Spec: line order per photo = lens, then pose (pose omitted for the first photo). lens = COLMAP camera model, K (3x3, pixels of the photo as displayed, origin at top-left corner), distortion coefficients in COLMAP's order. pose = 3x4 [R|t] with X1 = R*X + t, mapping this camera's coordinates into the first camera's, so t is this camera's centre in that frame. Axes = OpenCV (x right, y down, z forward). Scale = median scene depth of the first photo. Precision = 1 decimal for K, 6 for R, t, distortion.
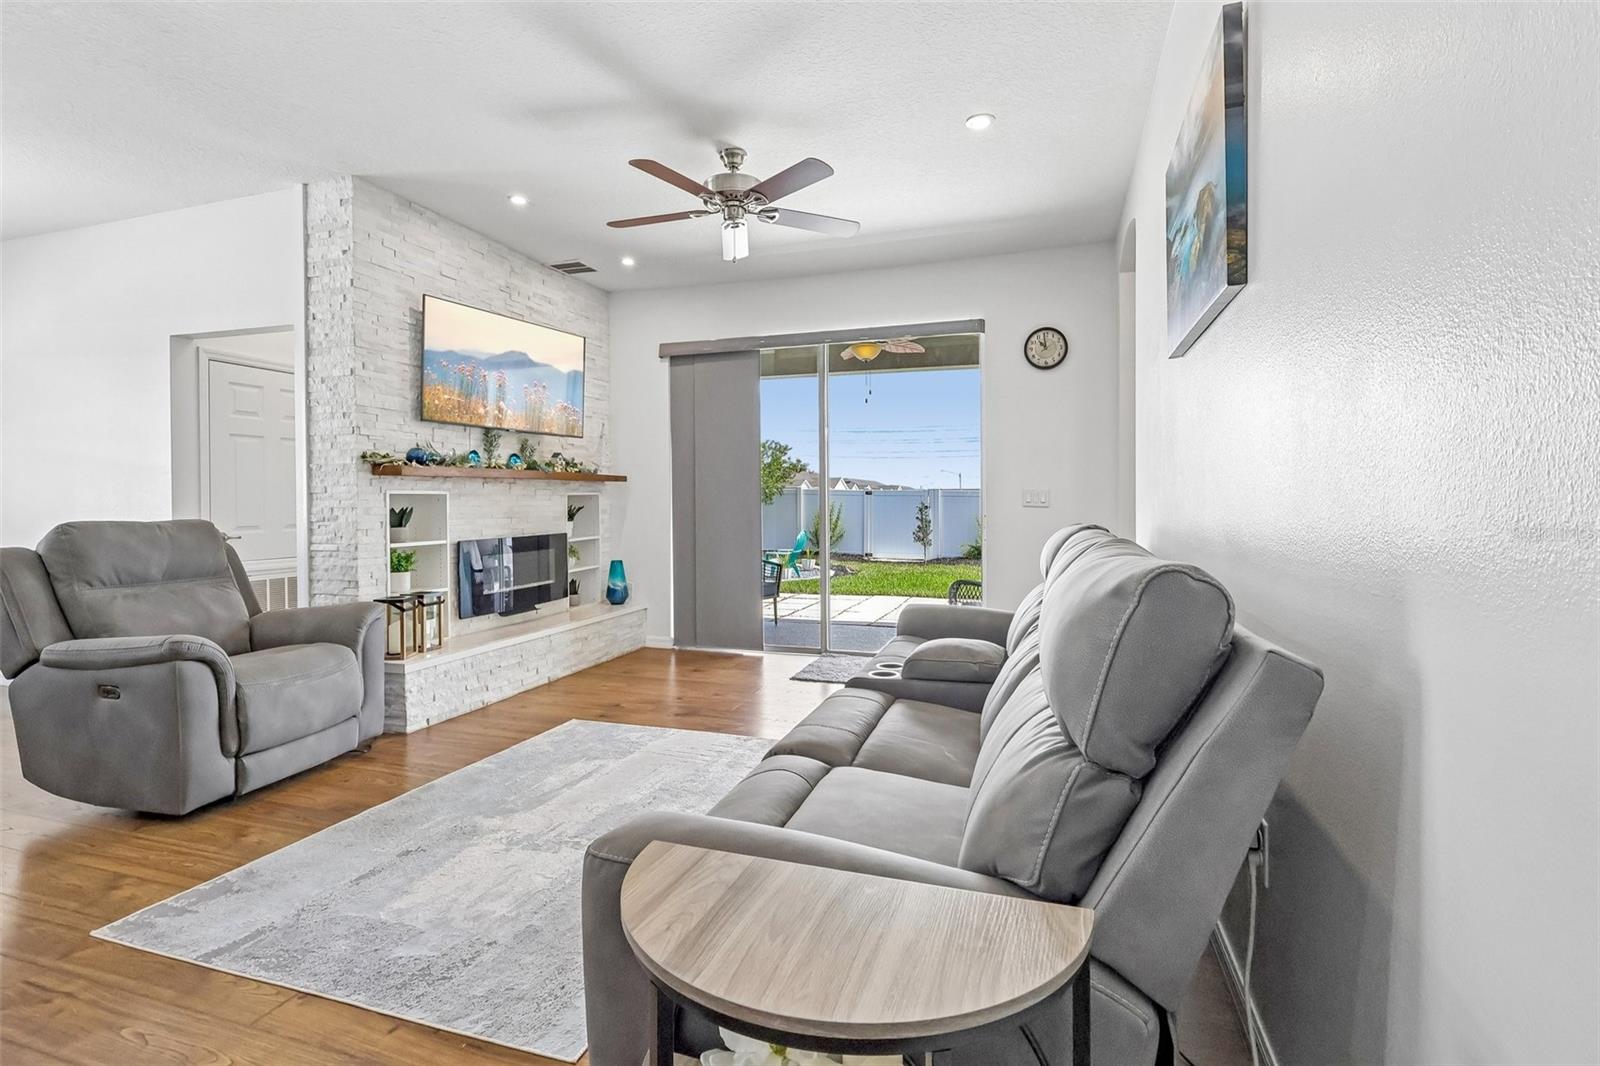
lens RADIAL K [[761.2, 0, 799.9], [0, 761.2, 510.9], [0, 0, 1]] dist [0.002816, 0.000790]
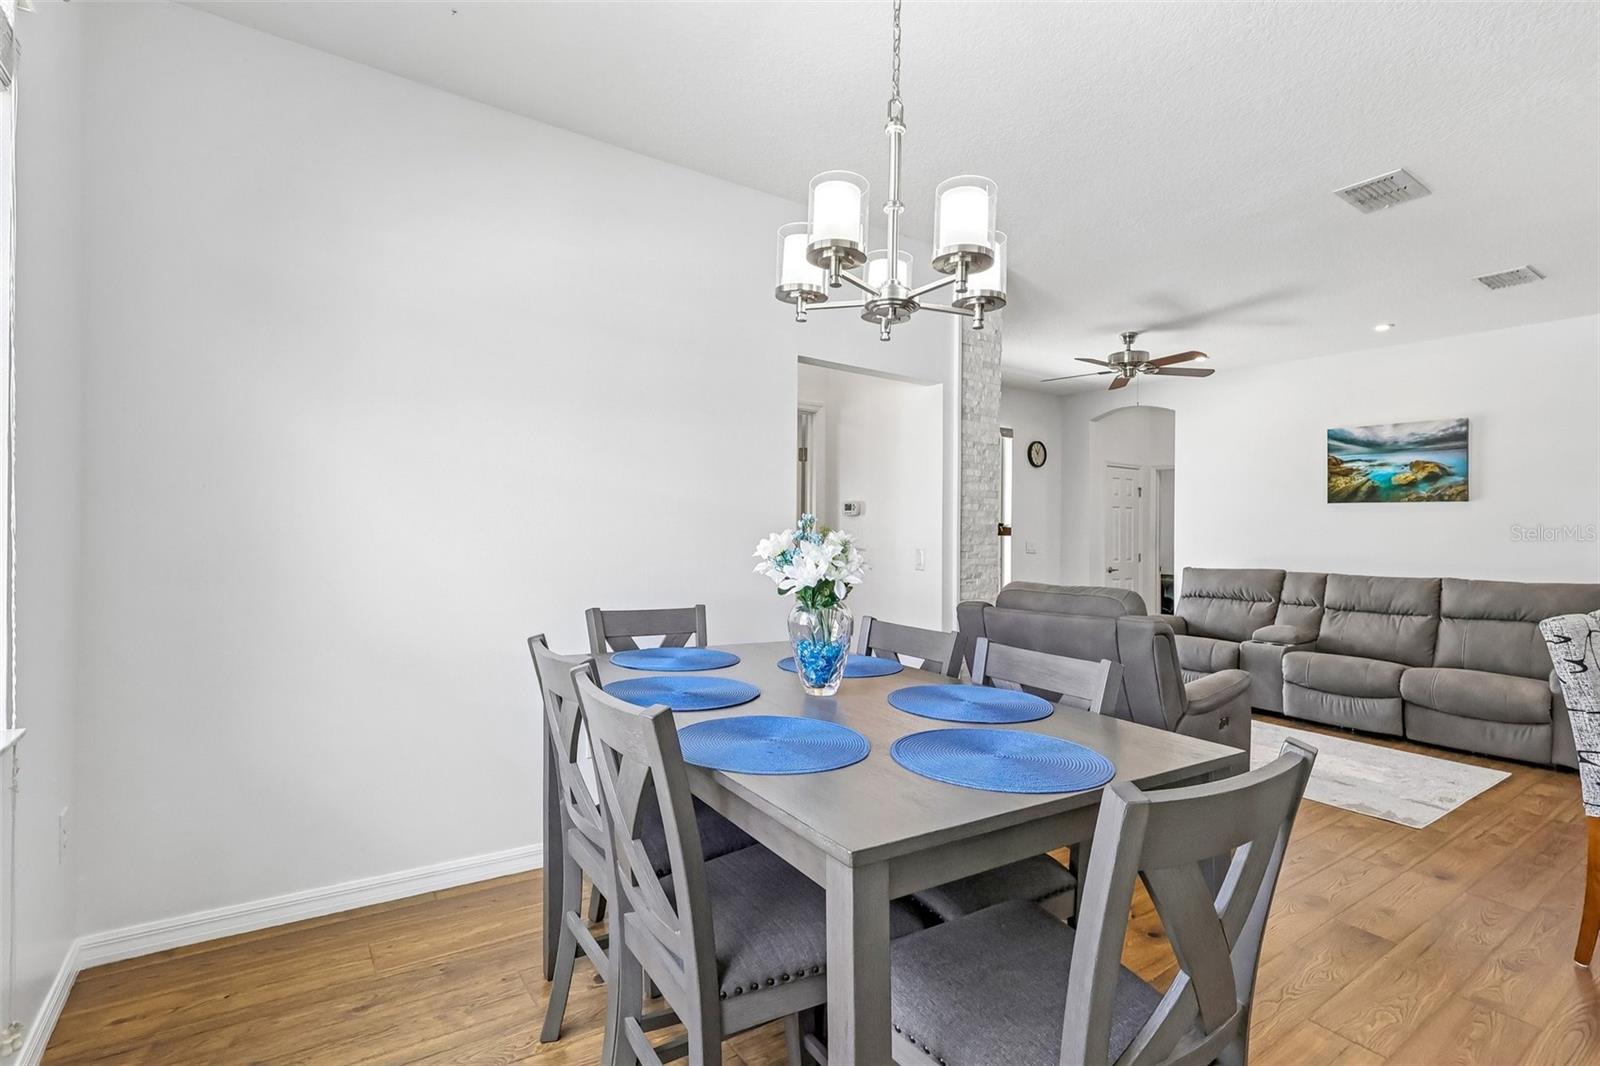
lens RADIAL K [[748.0, 0, 805.8], [0, 748.0, 522.3], [0, 0, 1]] dist [0.001962, -0.015717]
pose [[0.609264, 0.025883, 0.792545, -1.572190], [-0.012994, 0.999659, -0.022658, -0.037088], [-0.792861, 0.003506, 0.609393, 0.549588]]
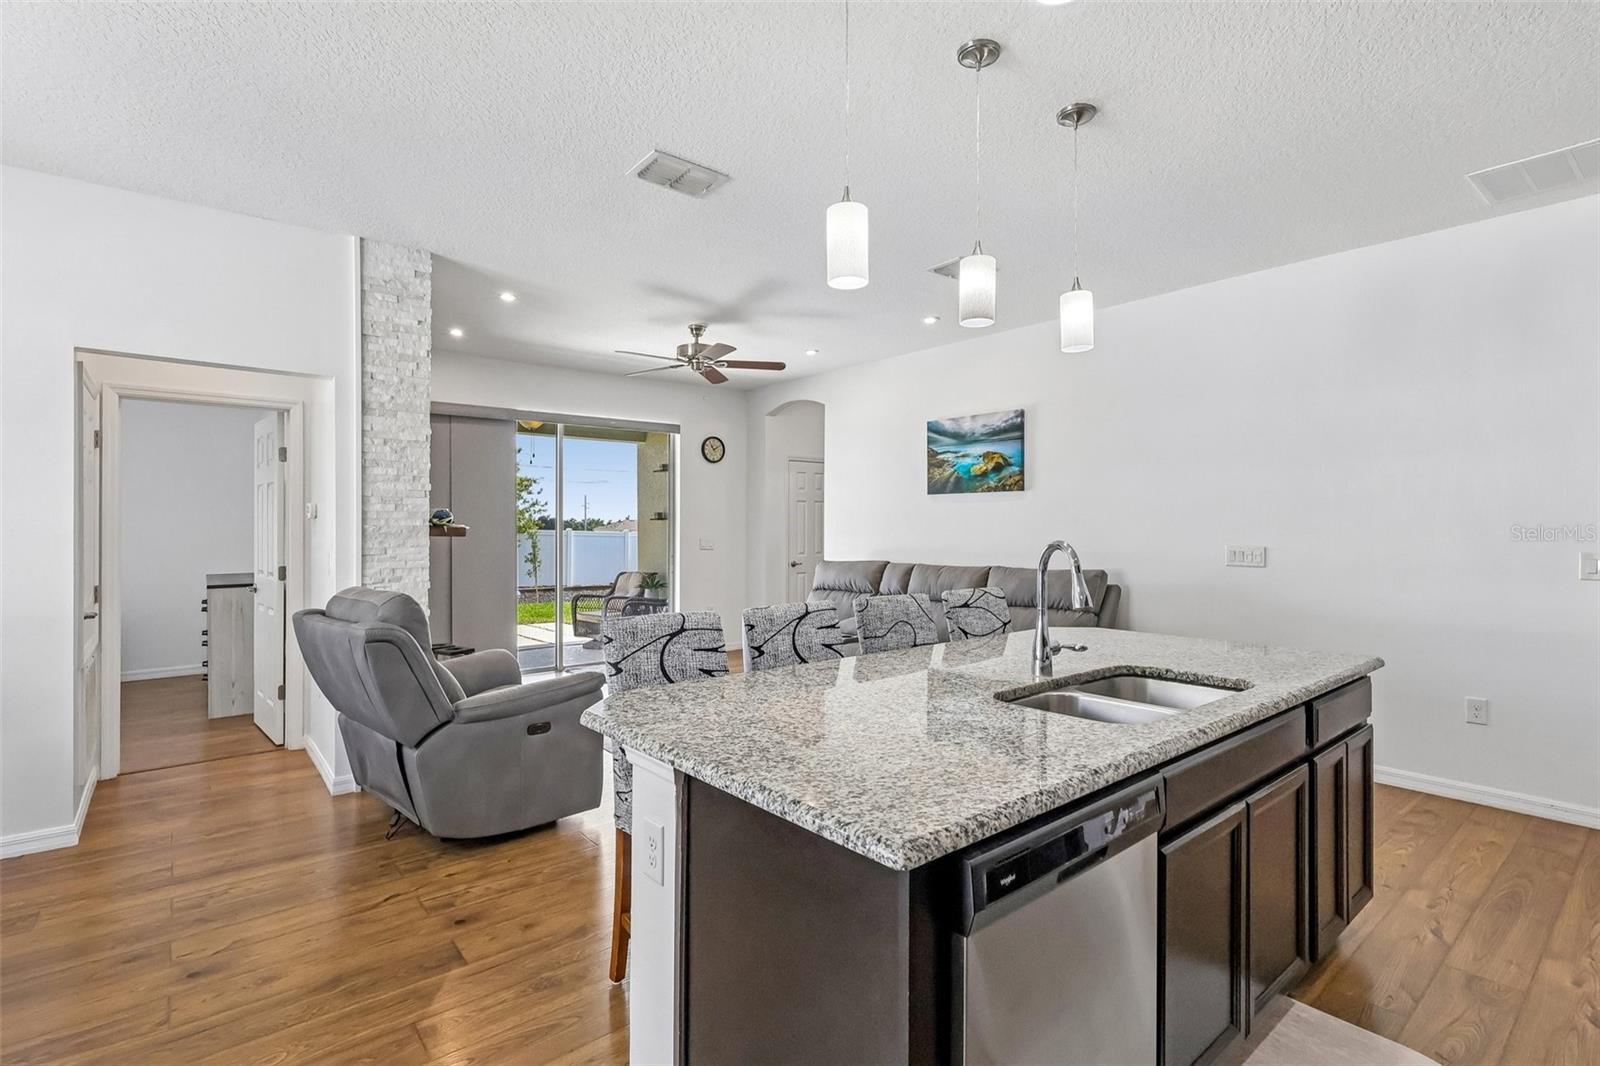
lens RADIAL K [[748.0, 0, 805.8], [0, 748.0, 522.3], [0, 0, 1]] dist [0.001962, -0.015717]
pose [[0.528500, 0.008708, 0.848889, -1.155764], [0.009539, 0.999823, -0.016195, -0.044144], [-0.848880, 0.016657, 0.528324, 0.015881]]
